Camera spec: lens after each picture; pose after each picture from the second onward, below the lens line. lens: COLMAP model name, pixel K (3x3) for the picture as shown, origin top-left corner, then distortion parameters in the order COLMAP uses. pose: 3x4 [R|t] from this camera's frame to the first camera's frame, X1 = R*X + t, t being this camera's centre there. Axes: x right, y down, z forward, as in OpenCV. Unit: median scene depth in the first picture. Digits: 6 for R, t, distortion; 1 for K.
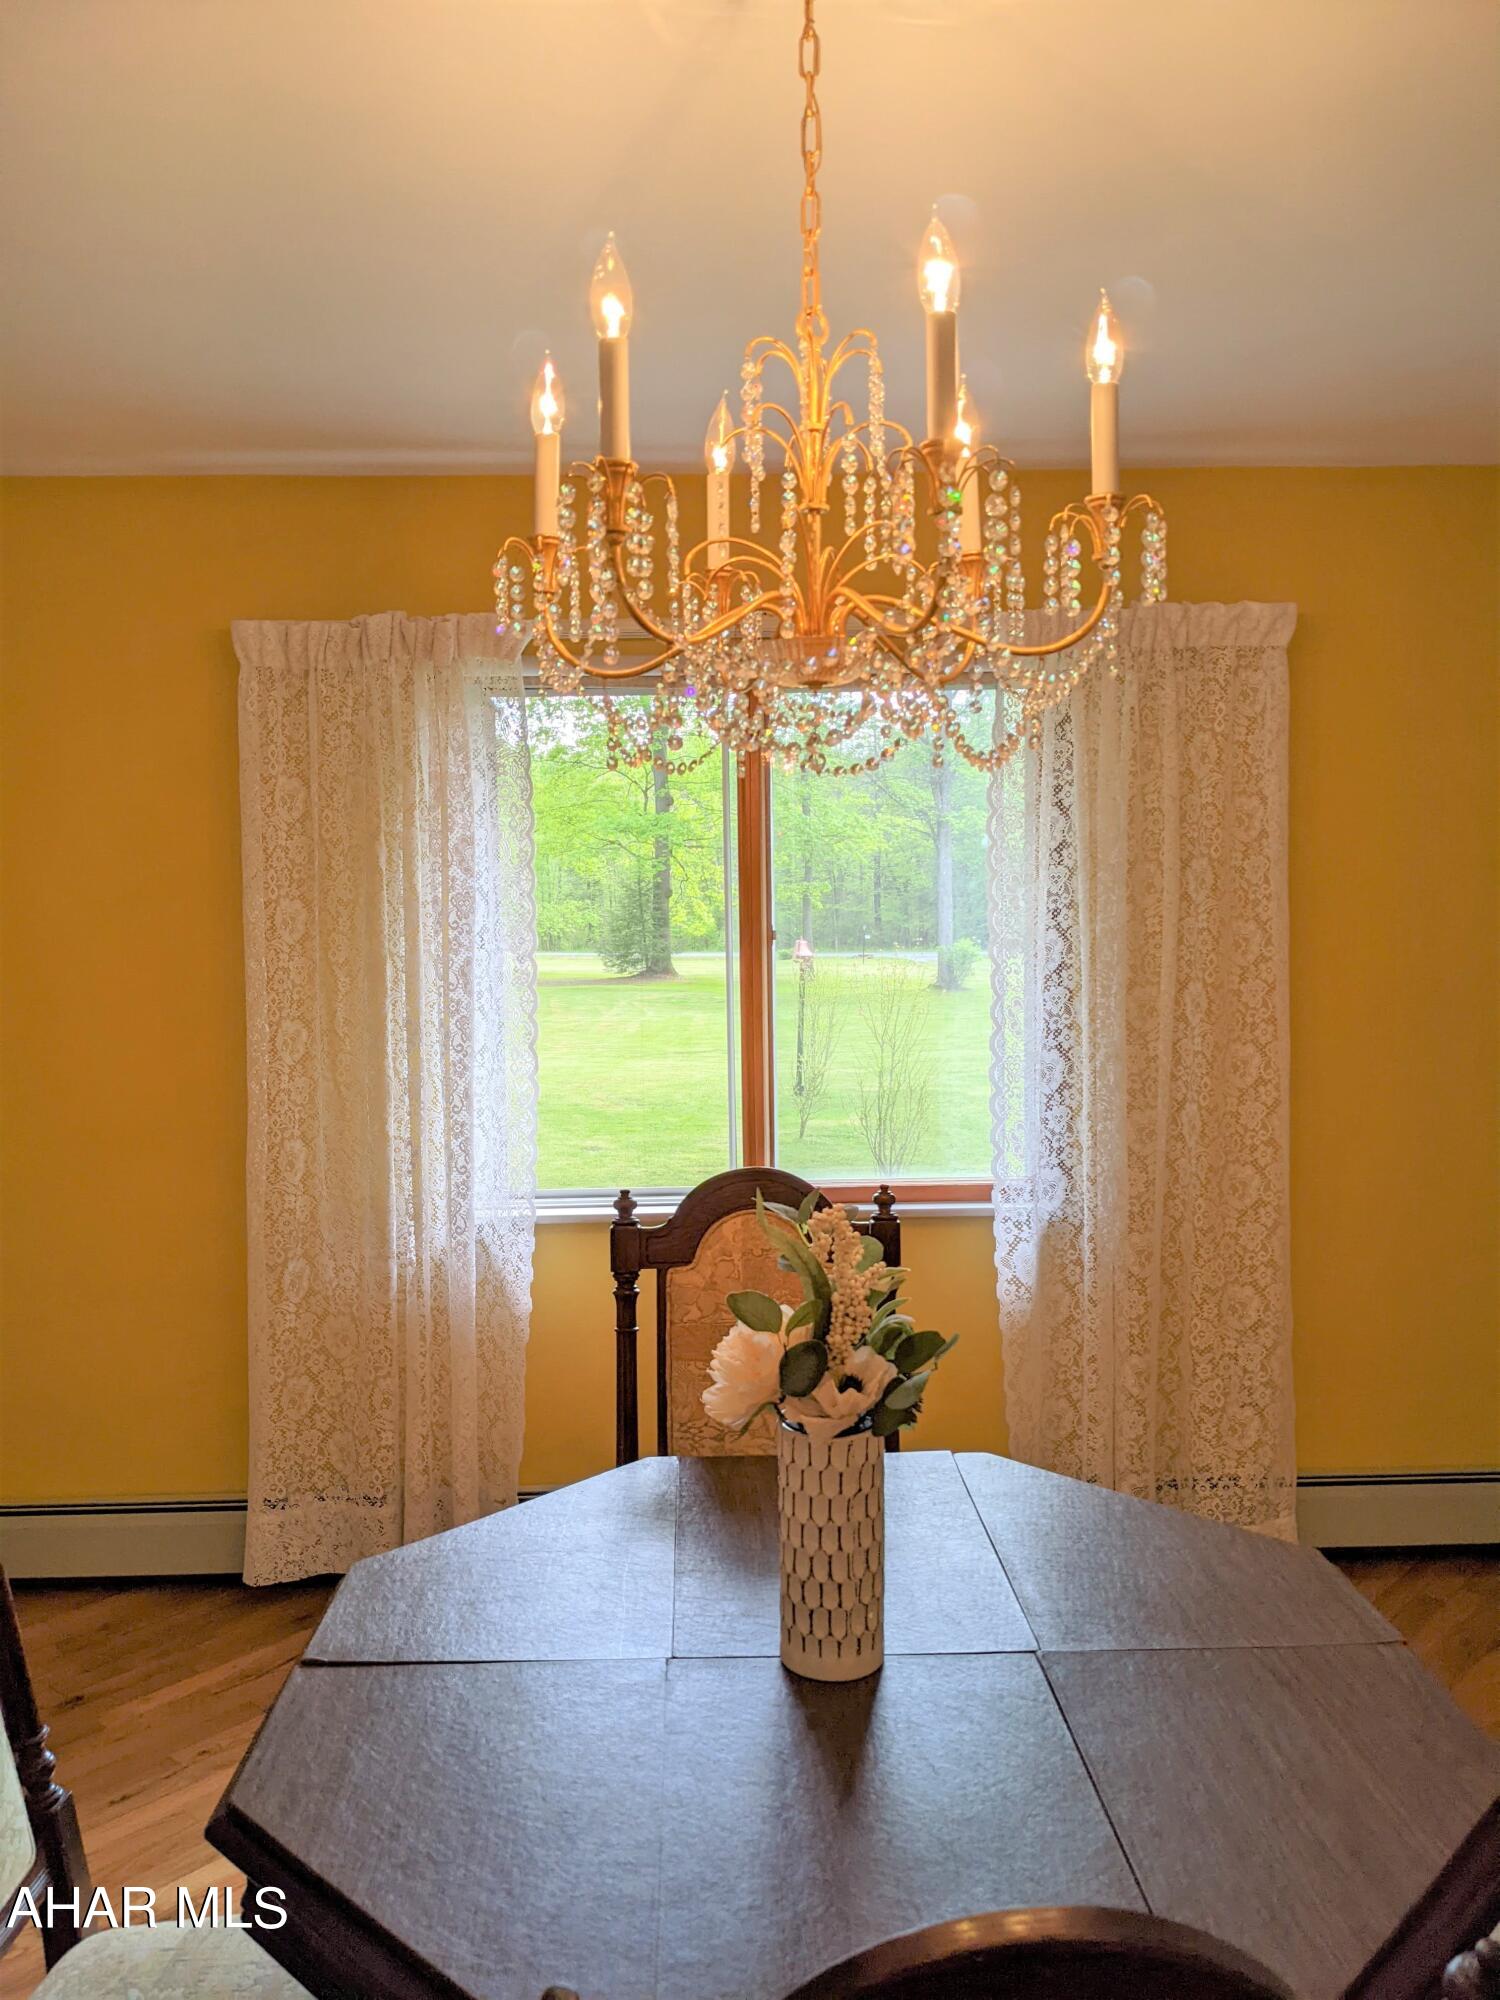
lens RADIAL K [[1565.5, 0, 748.1], [0, 1565.5, 1017.5], [0, 0, 1]] dist [0.051733, -0.081322]
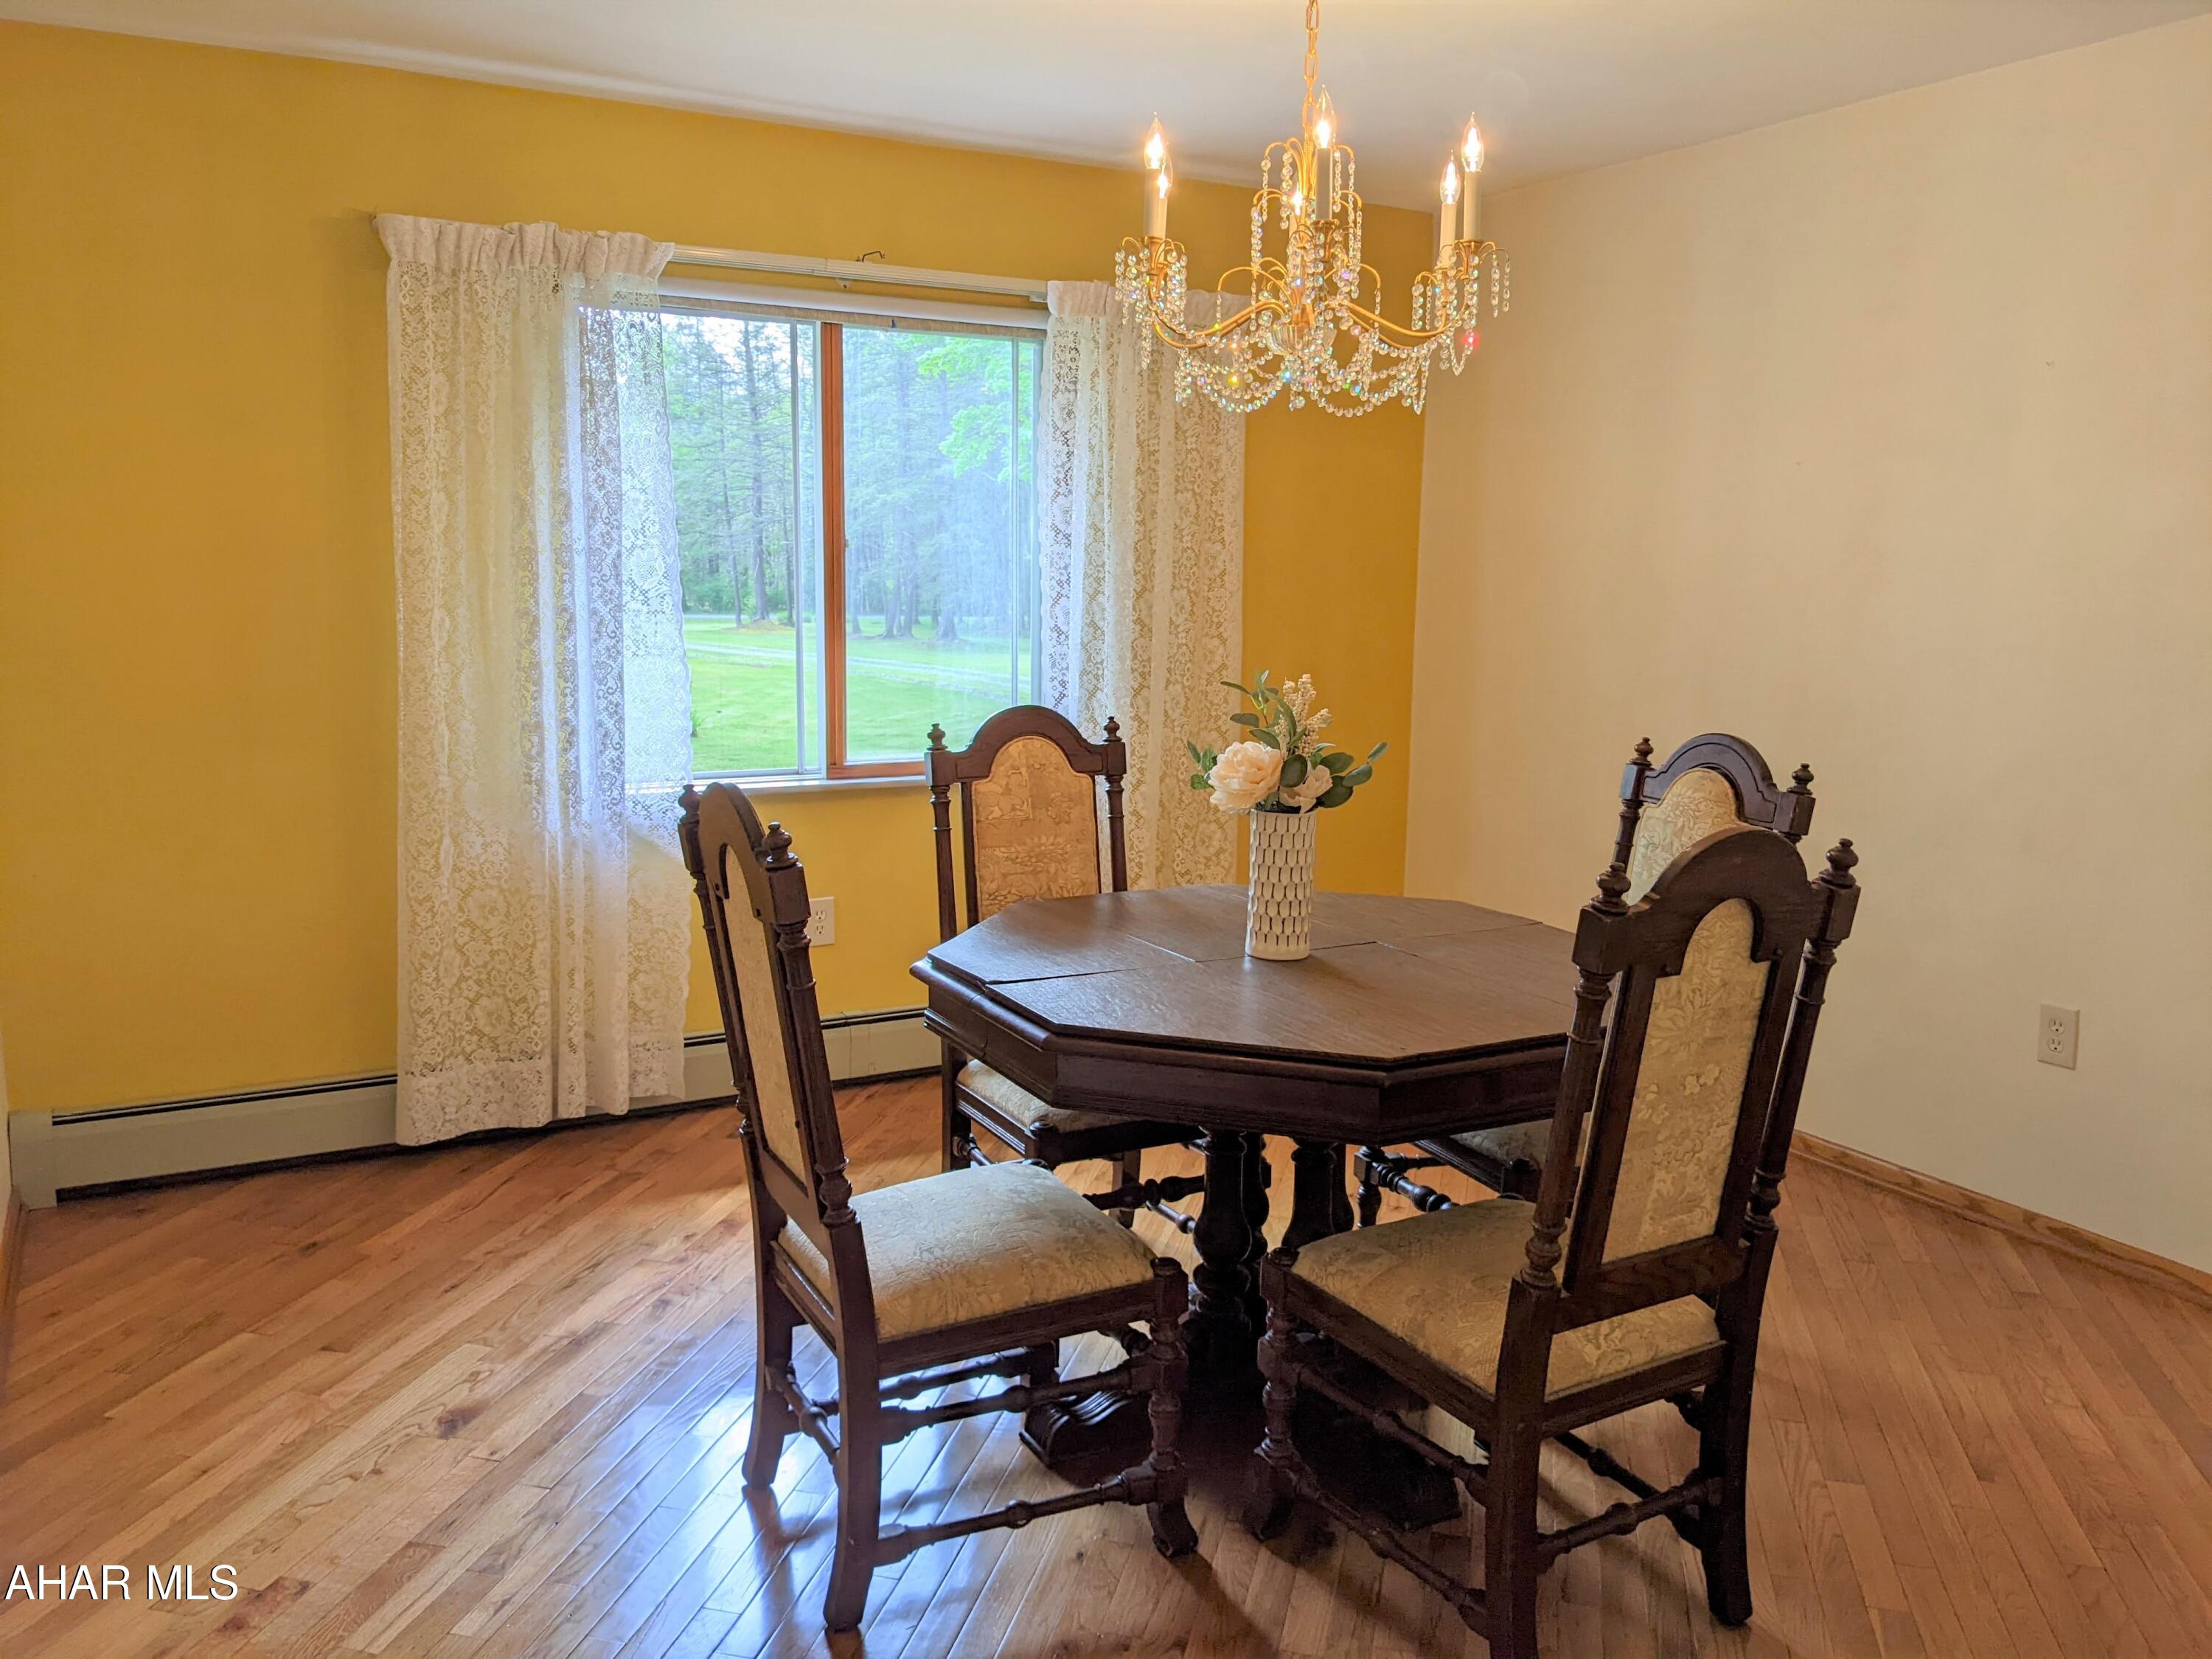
lens RADIAL K [[1731.4, 0, 1109.9], [0, 1731.4, 816.4], [0, 0, 1]] dist [0.051733, -0.081322]
pose [[0.882657, -0.043100, 0.468037, -0.450515], [0.009577, 0.997229, 0.073771, 0.059299], [-0.469920, -0.060632, 0.880624, -0.242233]]
